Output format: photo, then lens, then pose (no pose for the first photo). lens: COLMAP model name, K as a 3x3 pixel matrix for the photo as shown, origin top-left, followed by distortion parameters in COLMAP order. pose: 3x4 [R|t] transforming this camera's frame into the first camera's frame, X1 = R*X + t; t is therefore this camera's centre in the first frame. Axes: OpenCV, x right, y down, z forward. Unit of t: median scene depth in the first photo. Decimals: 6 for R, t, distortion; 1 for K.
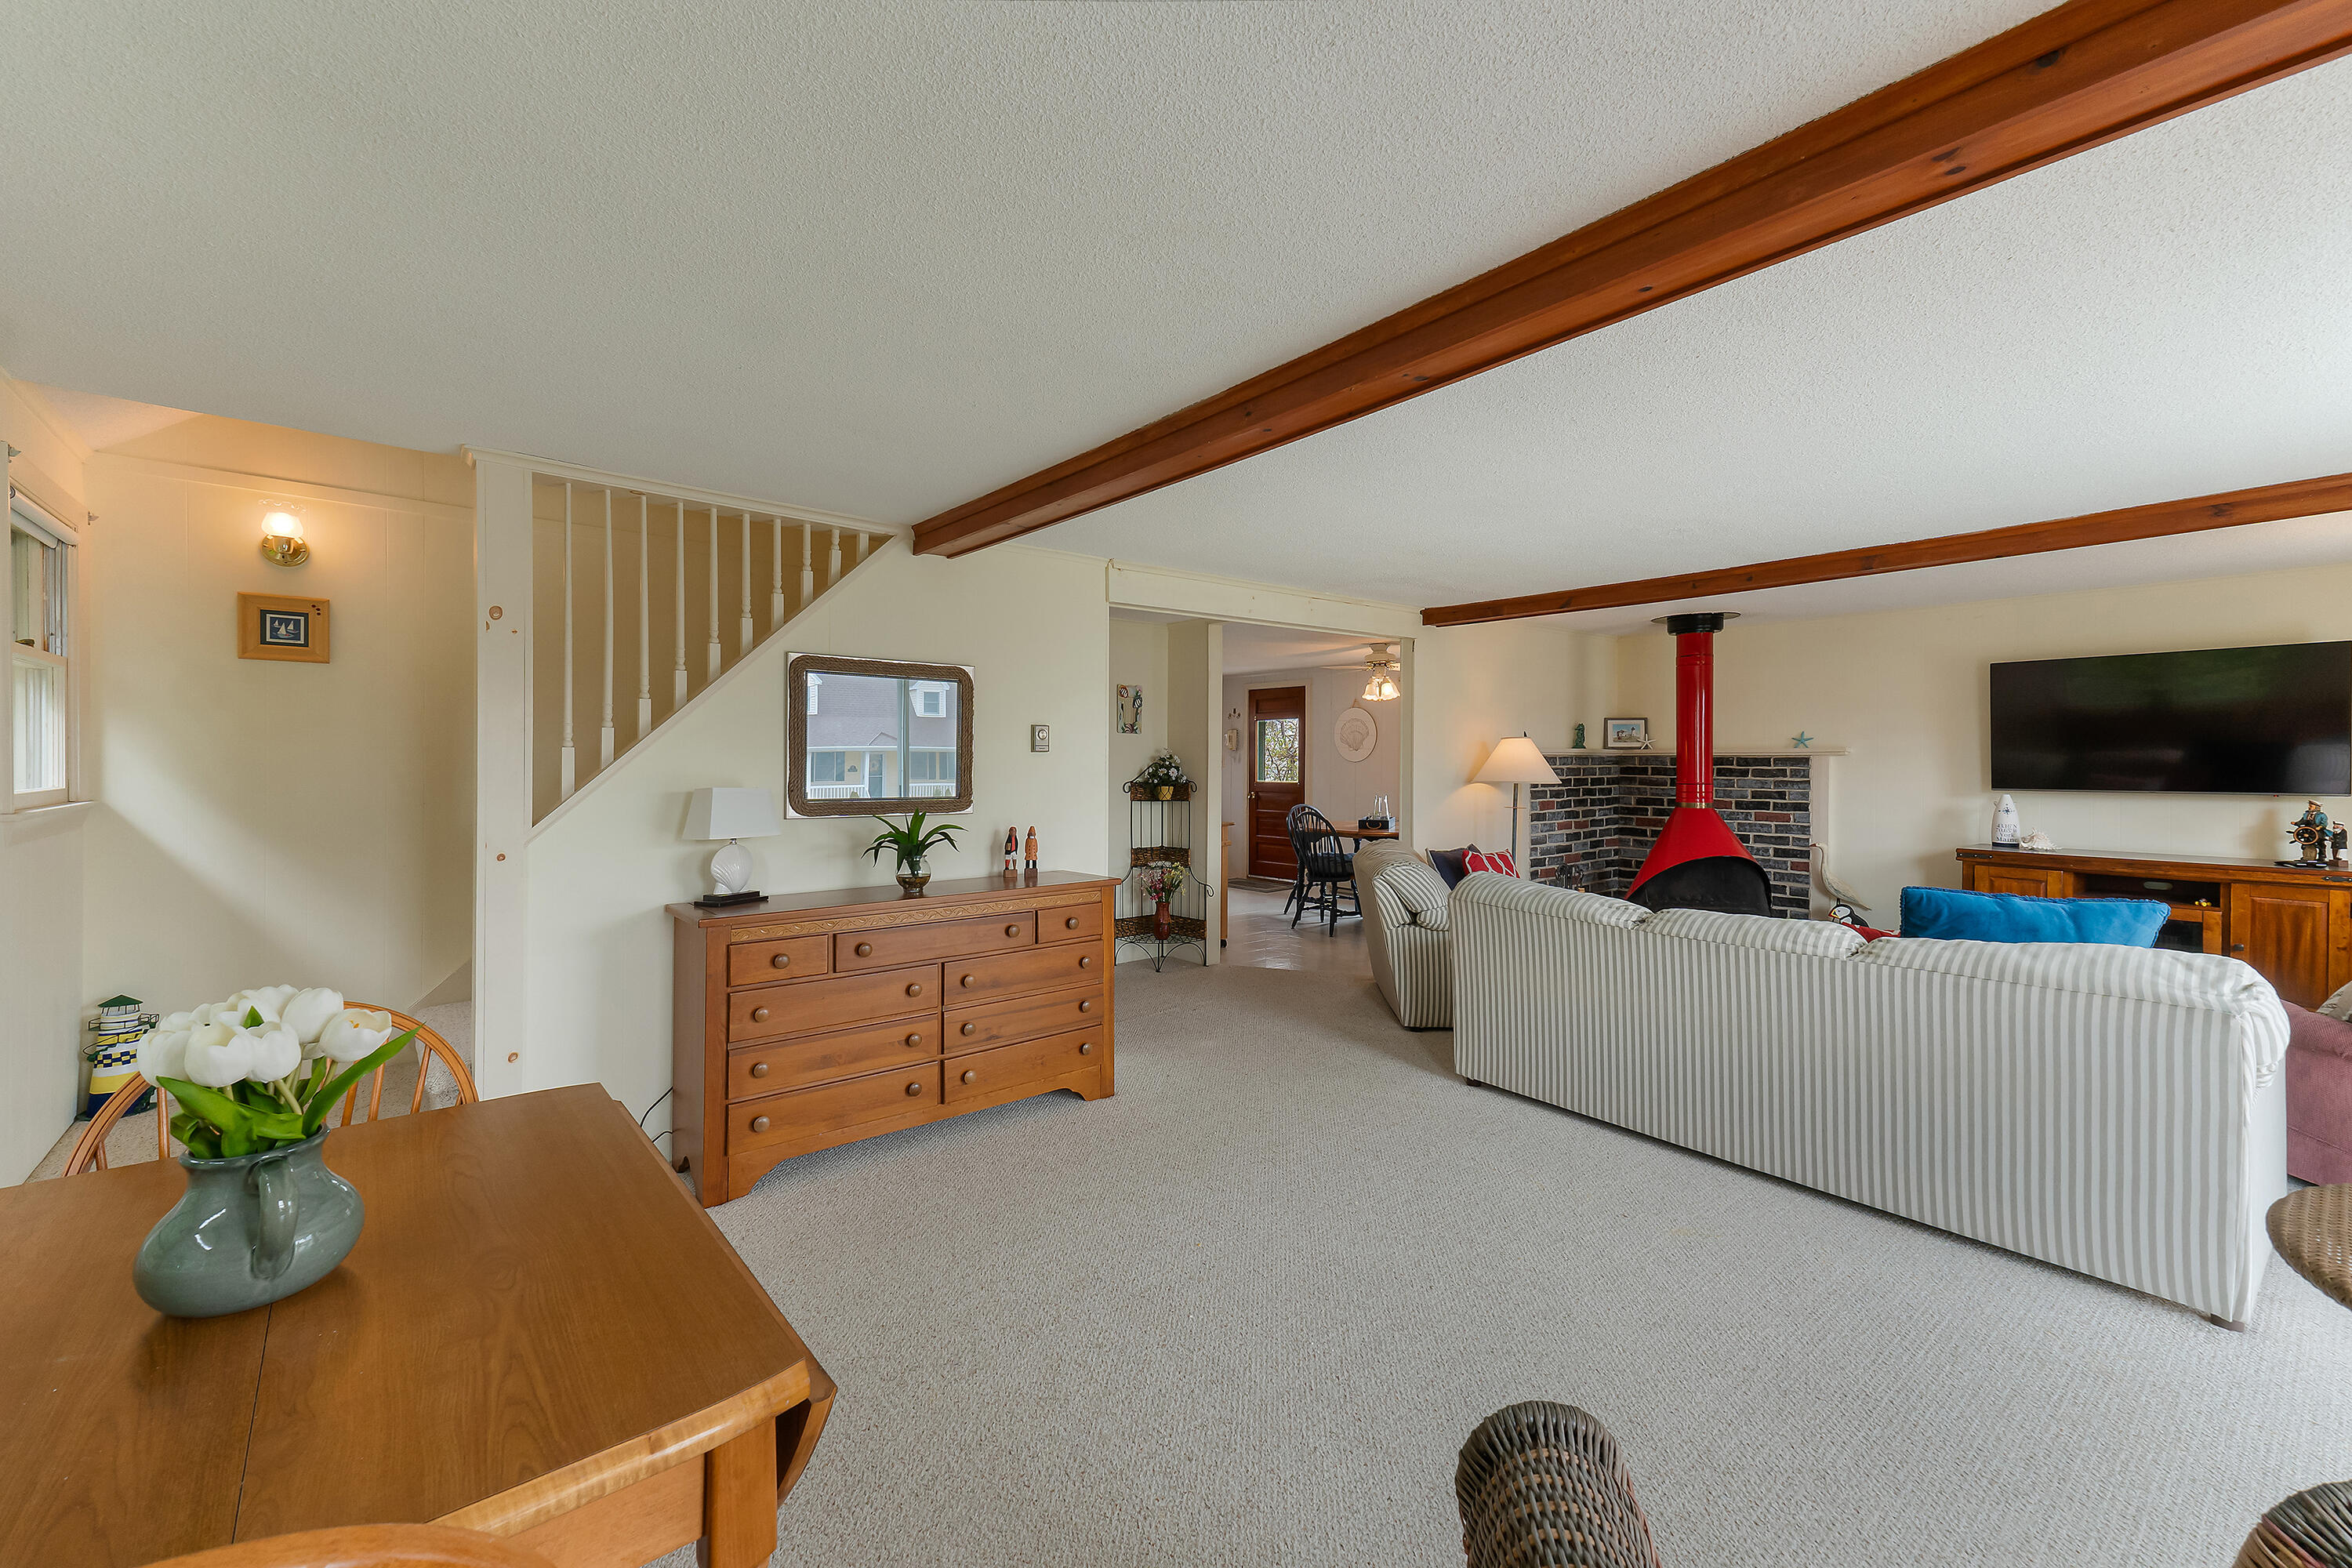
lens RADIAL K [[957.6, 0, 1186.2], [0, 957.6, 769.7], [0, 0, 1]] dist [0.000020, -0.000002]
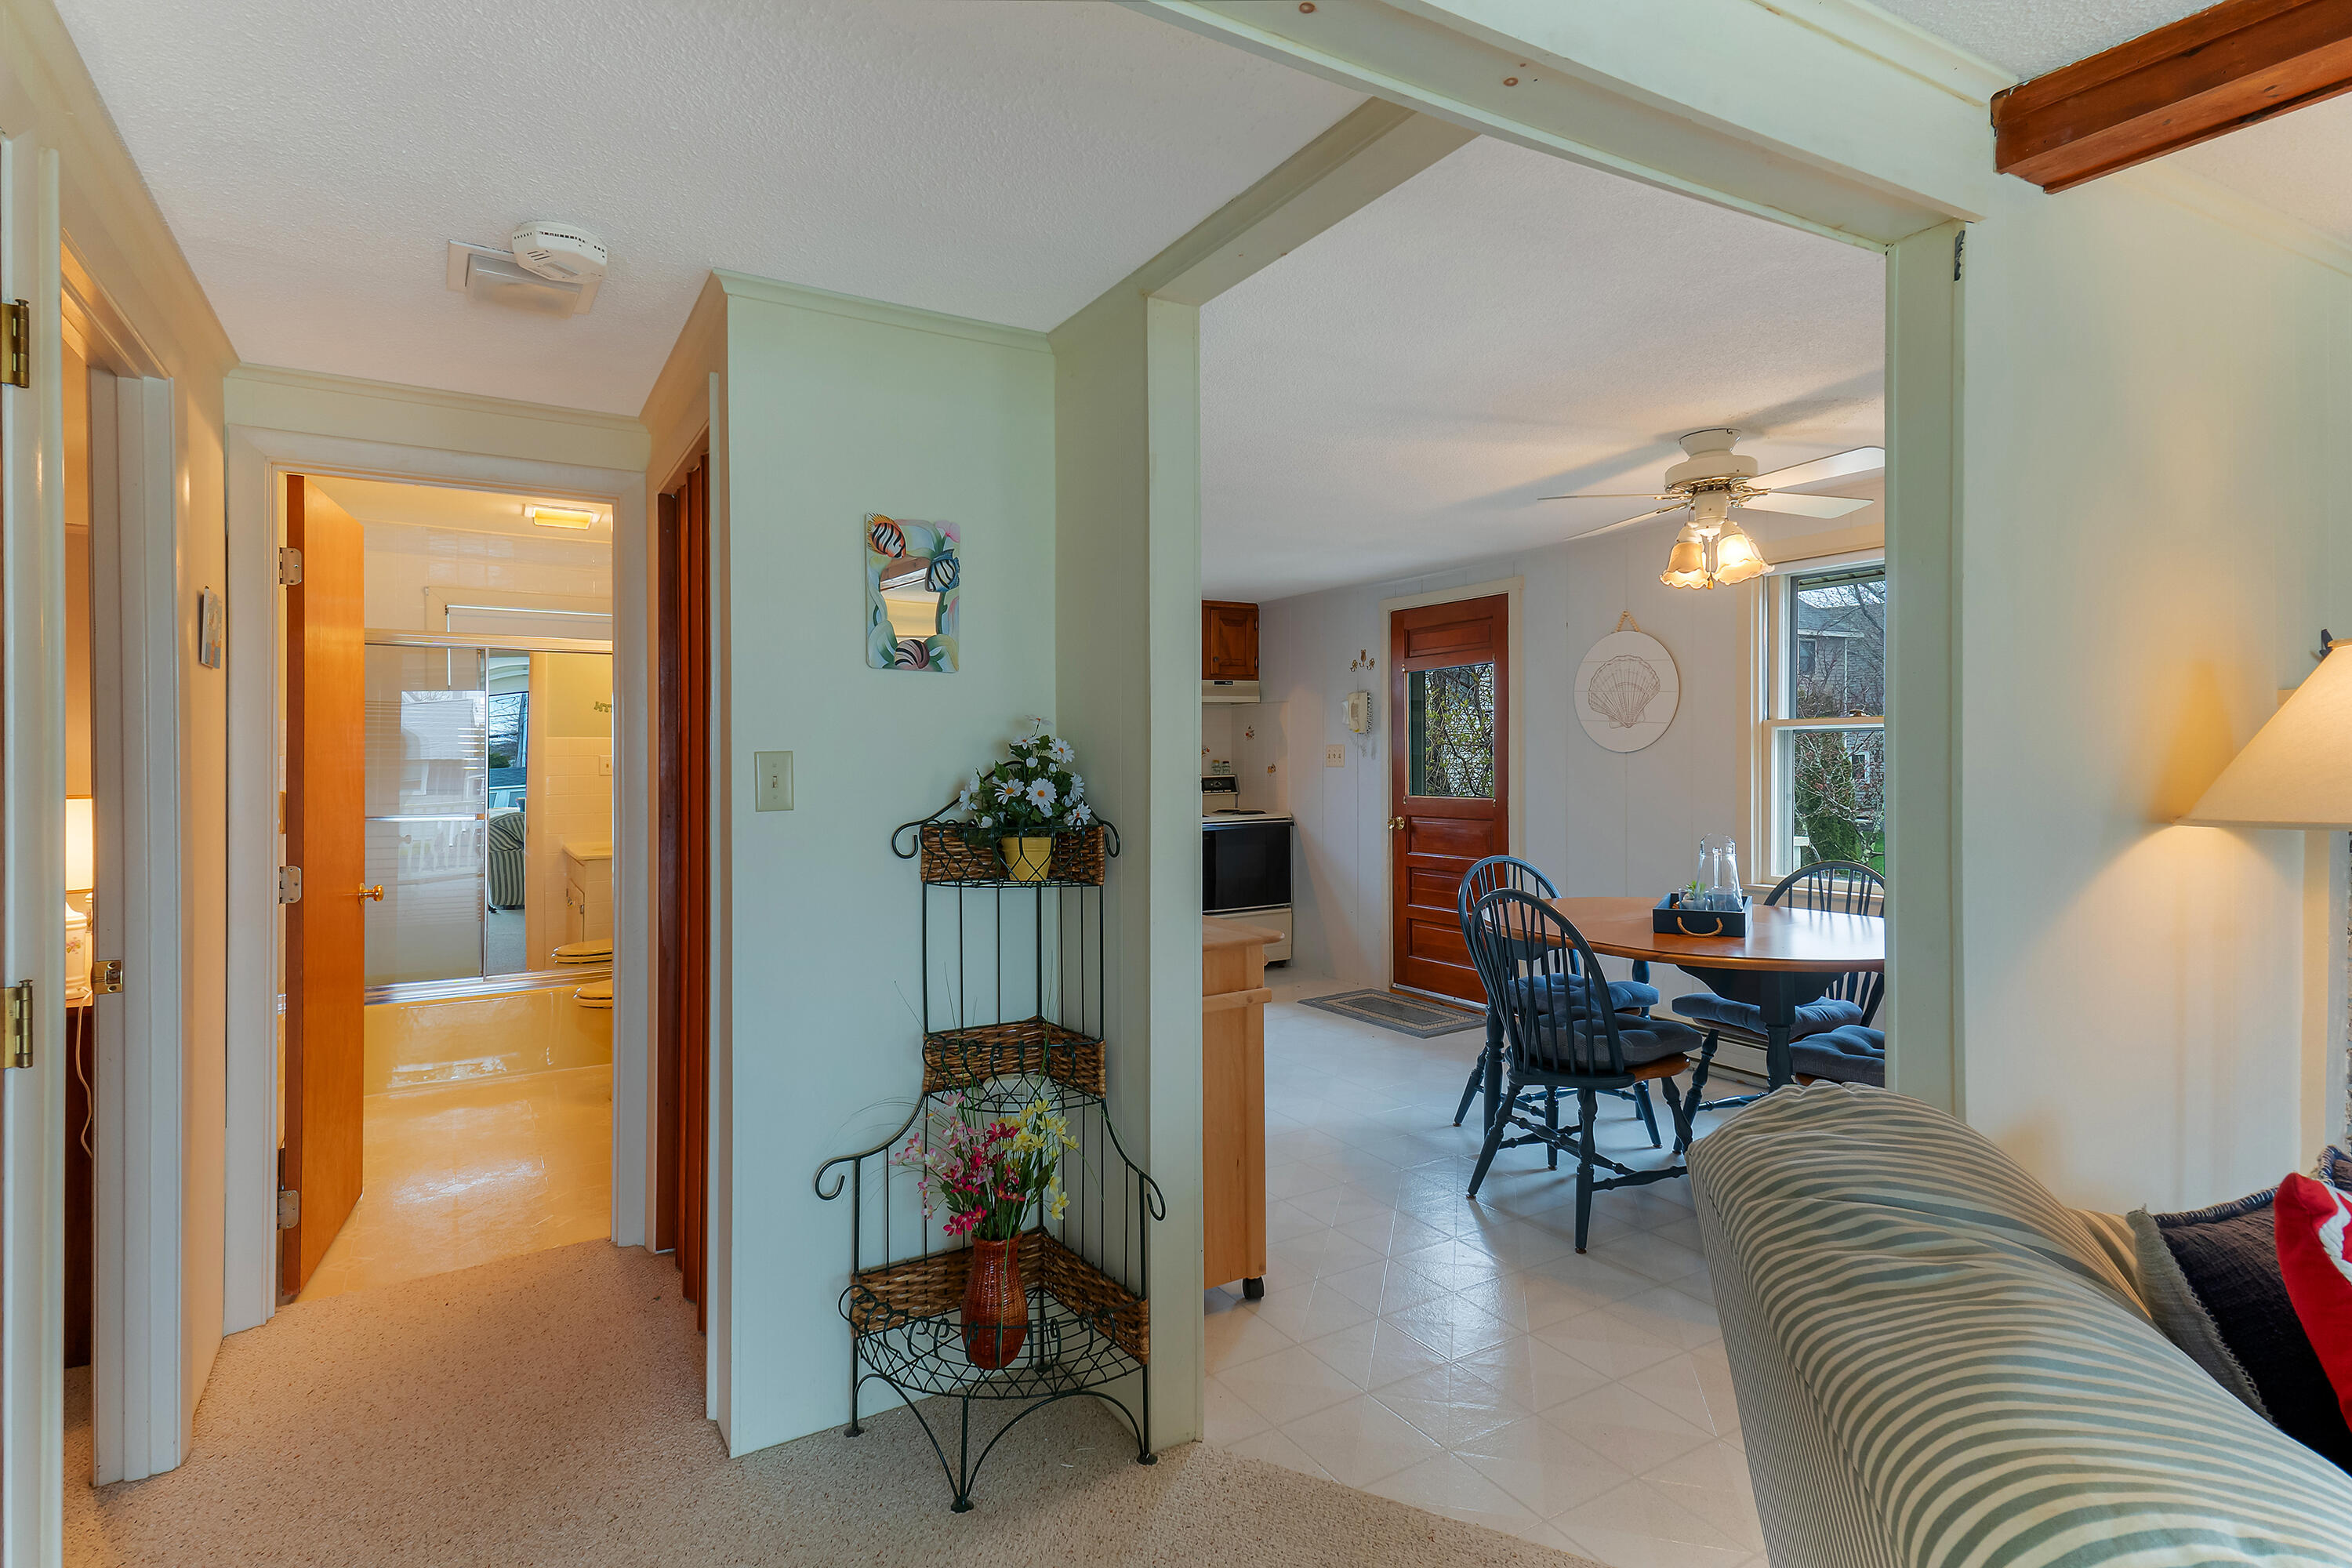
lens RADIAL K [[1191.7, 0, 1162.9], [0, 1191.7, 765.6], [0, 0, 1]] dist [0.087326, 0.000007]
pose [[0.985618, -0.009484, -0.168720, 0.074435], [0.009187, 0.999955, -0.002544, -0.003965], [0.168736, 0.000958, 0.985661, 0.516354]]
